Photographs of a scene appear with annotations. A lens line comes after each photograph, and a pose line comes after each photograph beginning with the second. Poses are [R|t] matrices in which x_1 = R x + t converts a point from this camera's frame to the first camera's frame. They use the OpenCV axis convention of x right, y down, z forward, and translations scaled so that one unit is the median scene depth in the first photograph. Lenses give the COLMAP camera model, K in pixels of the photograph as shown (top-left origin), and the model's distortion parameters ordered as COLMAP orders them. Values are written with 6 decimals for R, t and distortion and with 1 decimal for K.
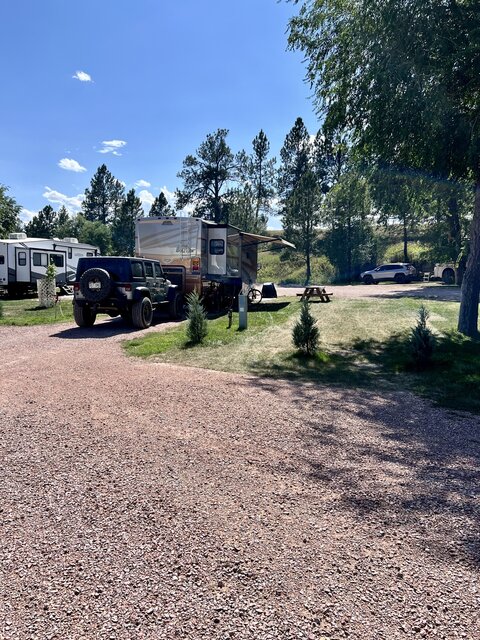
lens RADIAL K [[527.8, 0, 239.3], [0, 527.8, 319.5], [0, 0, 1]] dist [-0.005898, -0.003183]
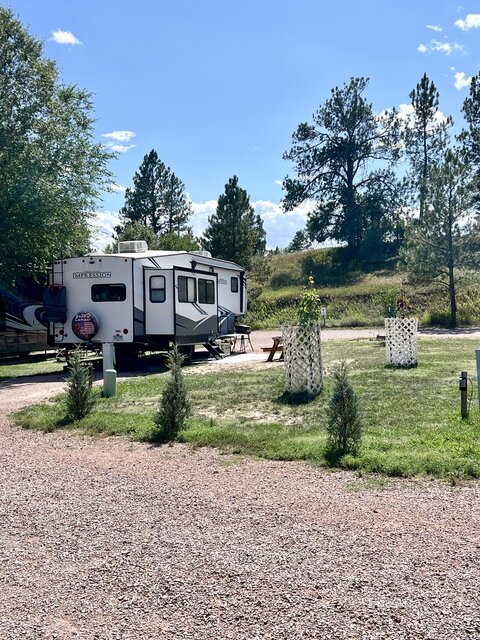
lens RADIAL K [[780.8, 0, 240.2], [0, 780.8, 319.8], [0, 0, 1]] dist [-0.021425, 0.000000]
pose [[0.995536, -0.039476, -0.085729, -0.100463], [0.032512, 0.996170, -0.081173, -0.008725], [0.088605, 0.078023, 0.993006, 0.101959]]
